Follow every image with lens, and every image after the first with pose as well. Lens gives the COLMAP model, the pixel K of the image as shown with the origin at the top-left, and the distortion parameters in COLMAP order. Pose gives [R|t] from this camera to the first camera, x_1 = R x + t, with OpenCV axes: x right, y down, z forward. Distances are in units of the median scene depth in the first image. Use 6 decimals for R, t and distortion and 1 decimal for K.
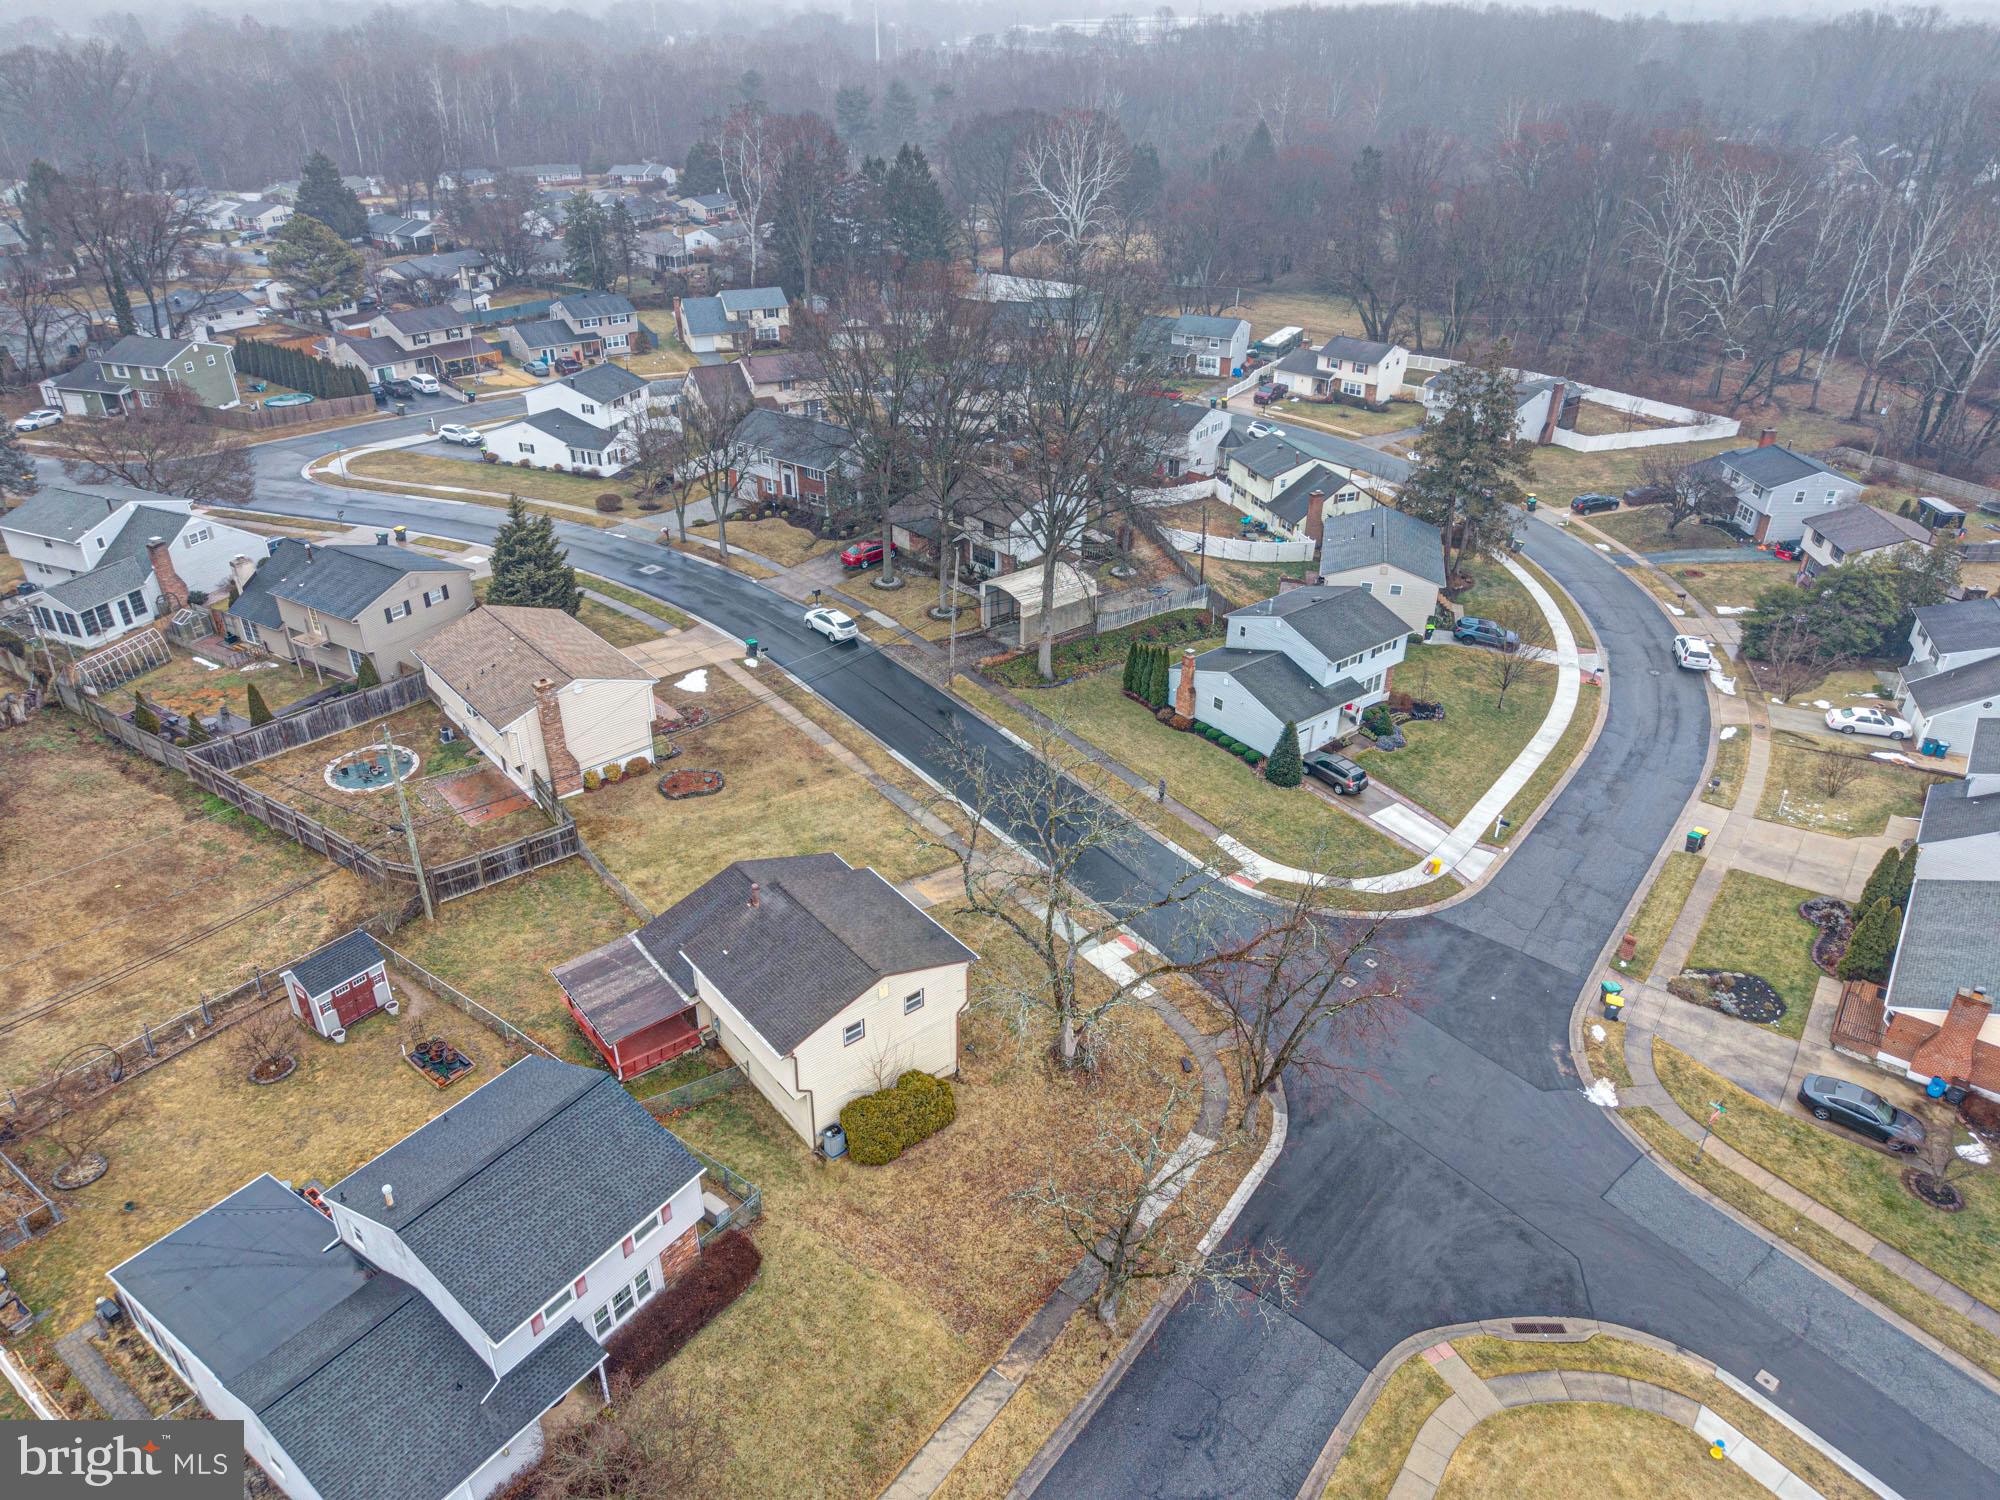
lens RADIAL K [[1332.8, 0, 1004.3], [0, 1332.8, 751.7], [0, 0, 1]] dist [0.044653, -0.050977]
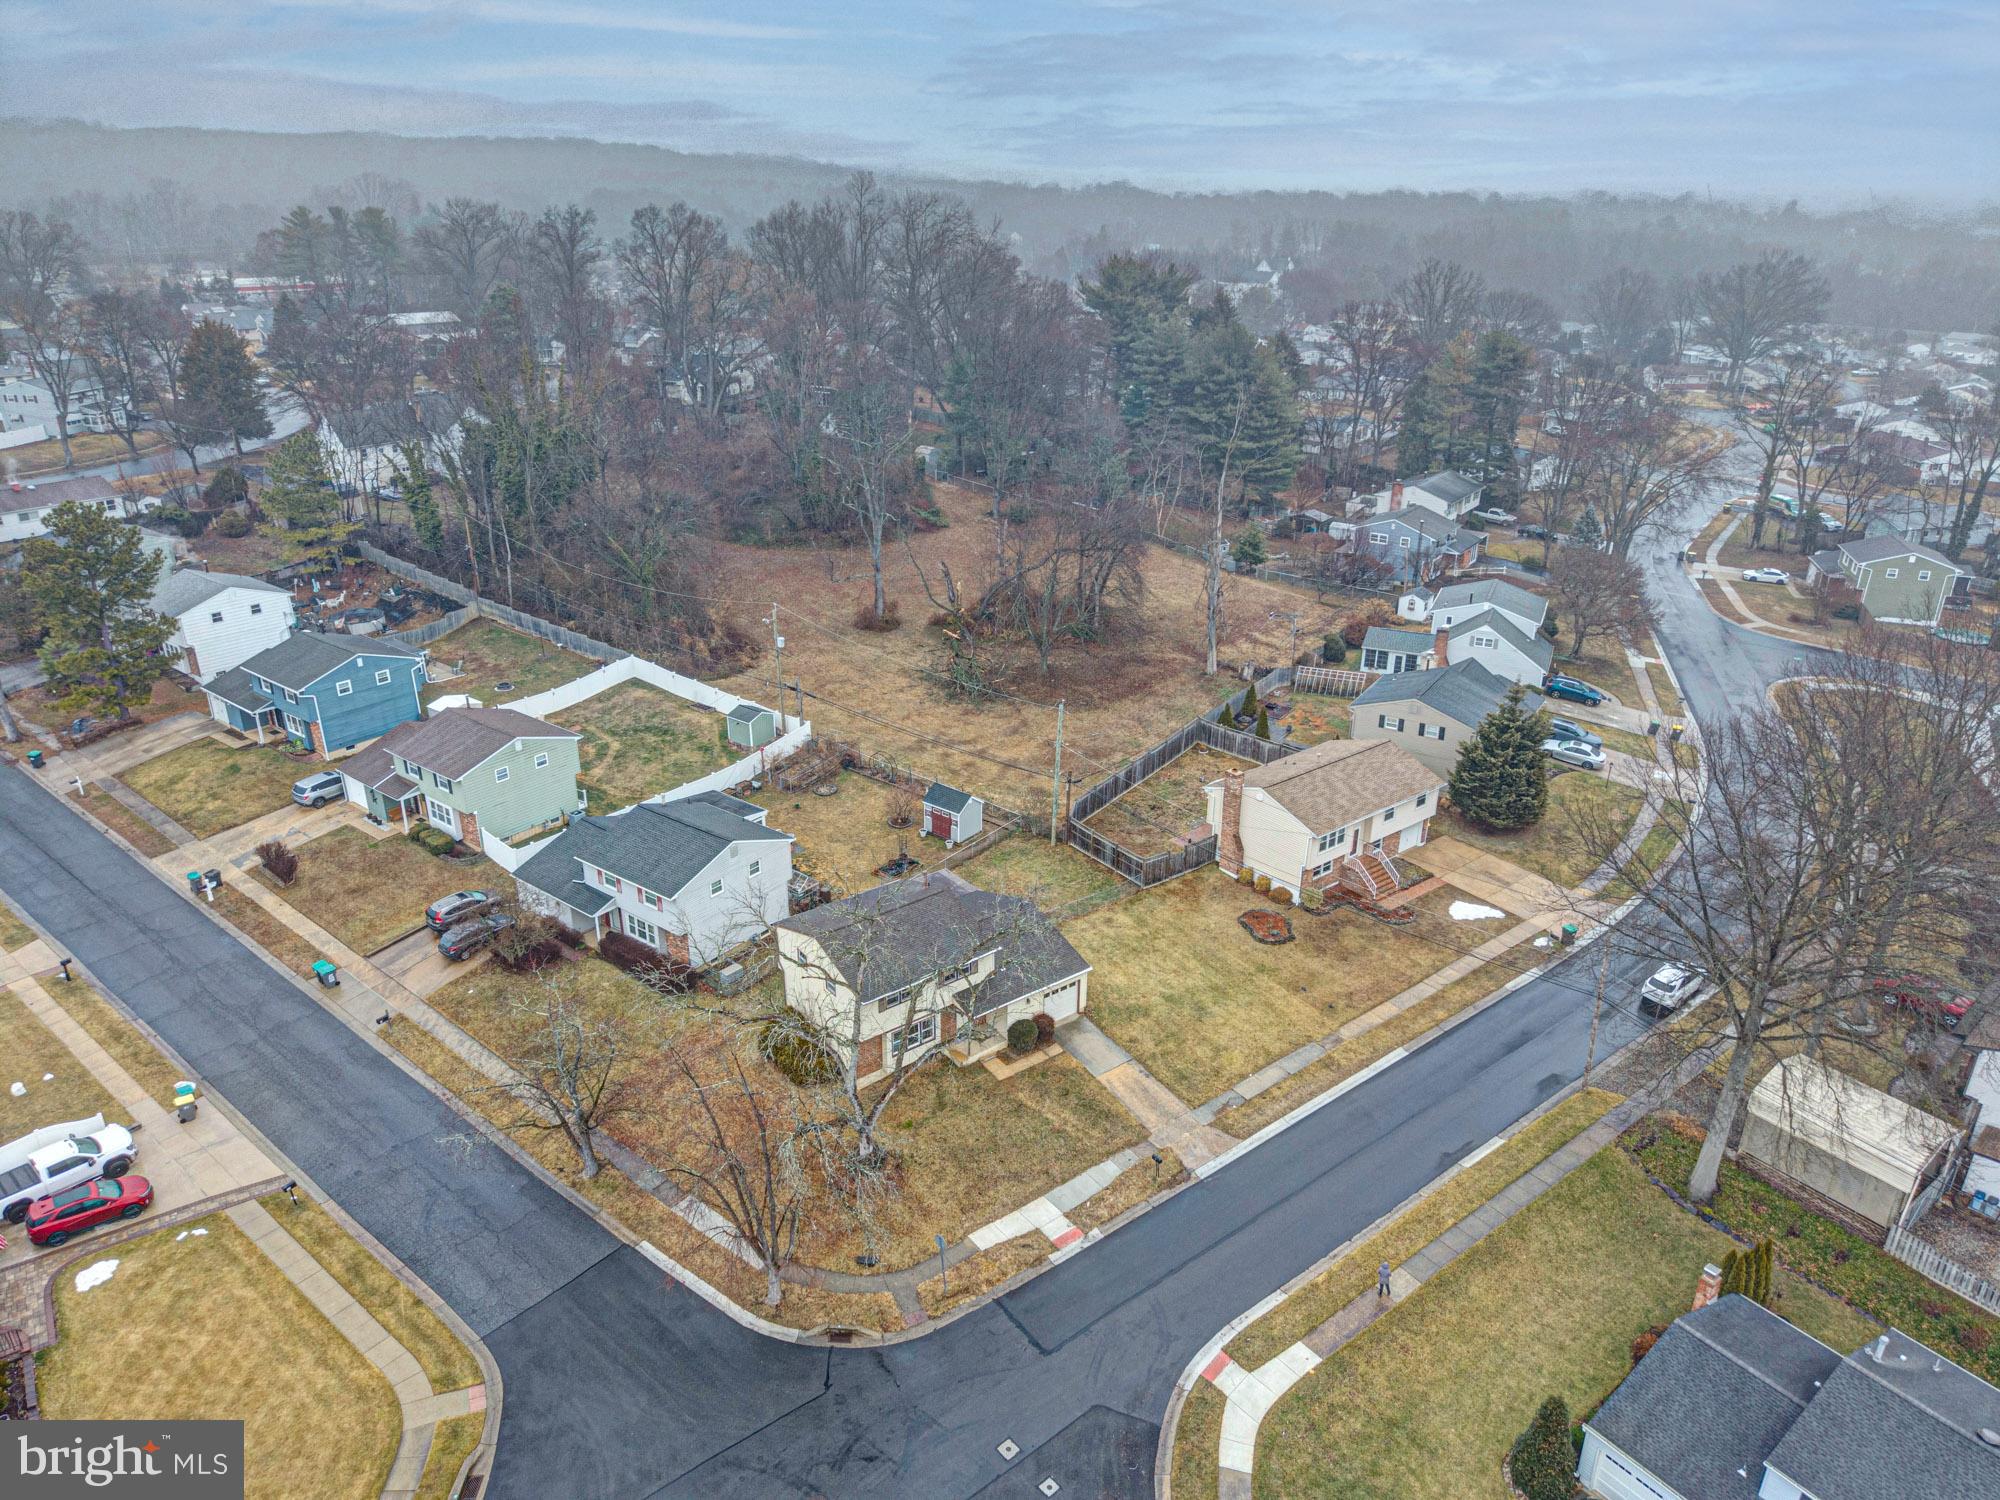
lens RADIAL K [[1337.4, 0, 1005.3], [0, 1337.4, 749.7], [0, 0, 1]] dist [0.024962, -0.018601]
pose [[-0.032870, 0.381231, -0.923895, 0.825203], [-0.504139, 0.791857, 0.344684, -0.412186], [0.862997, 0.477101, 0.166165, 0.694063]]
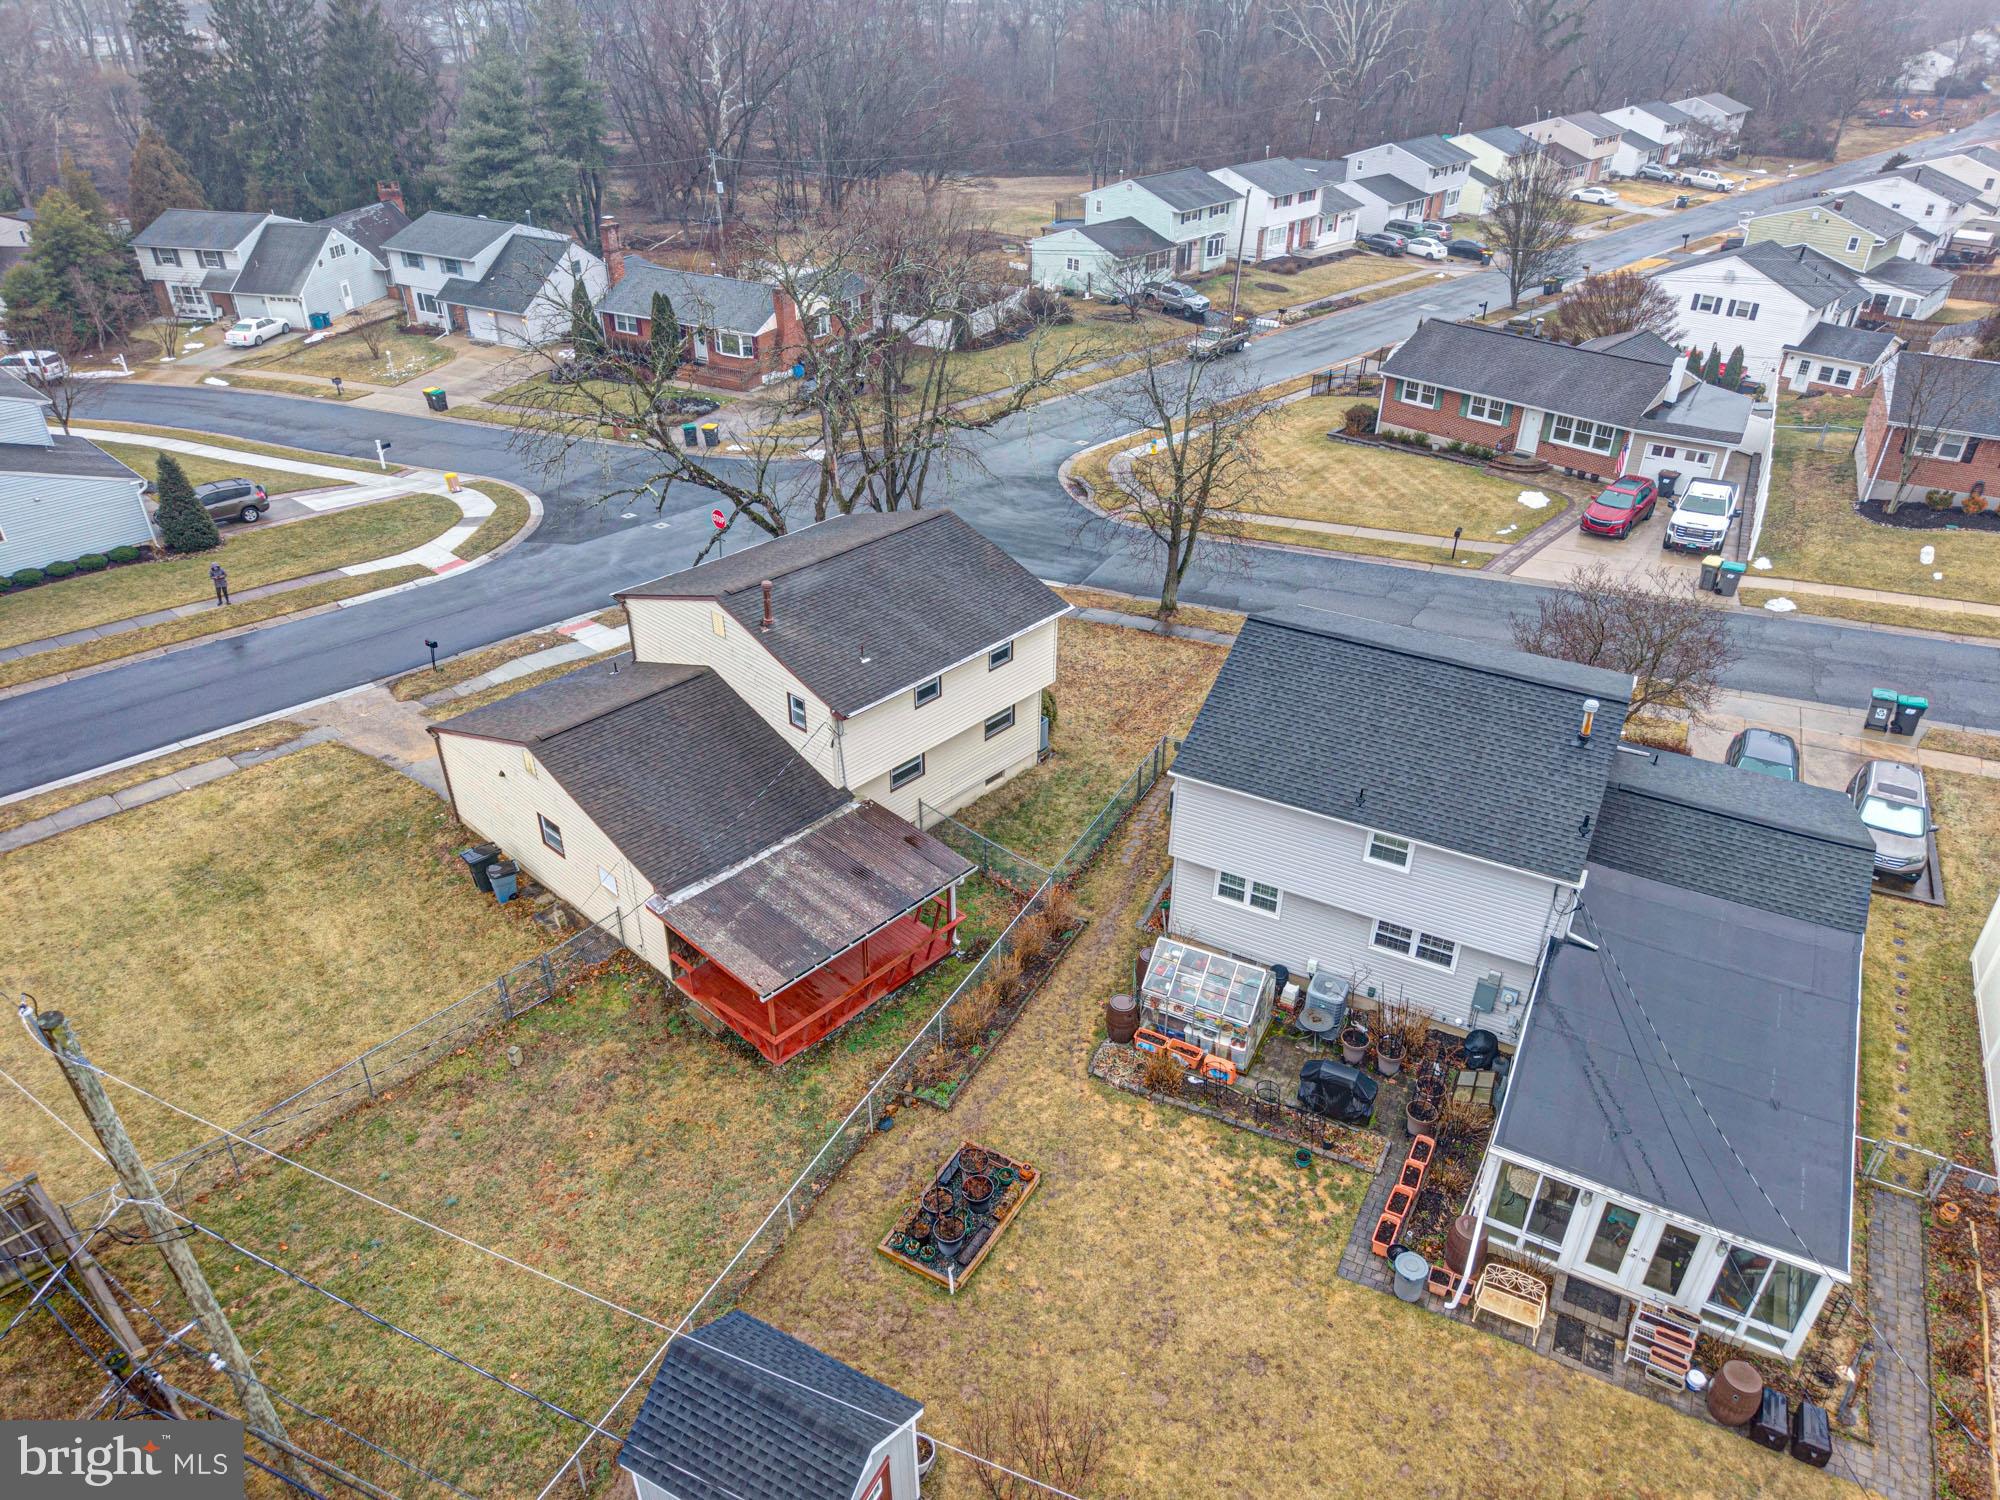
lens RADIAL K [[1332.8, 0, 1004.3], [0, 1332.8, 751.7], [0, 0, 1]] dist [0.044653, -0.050977]
pose [[-0.148093, -0.528919, 0.835651, -0.626959], [0.483950, 0.698131, 0.527642, -0.088808], [-0.862474, 0.482553, 0.152582, 0.747585]]
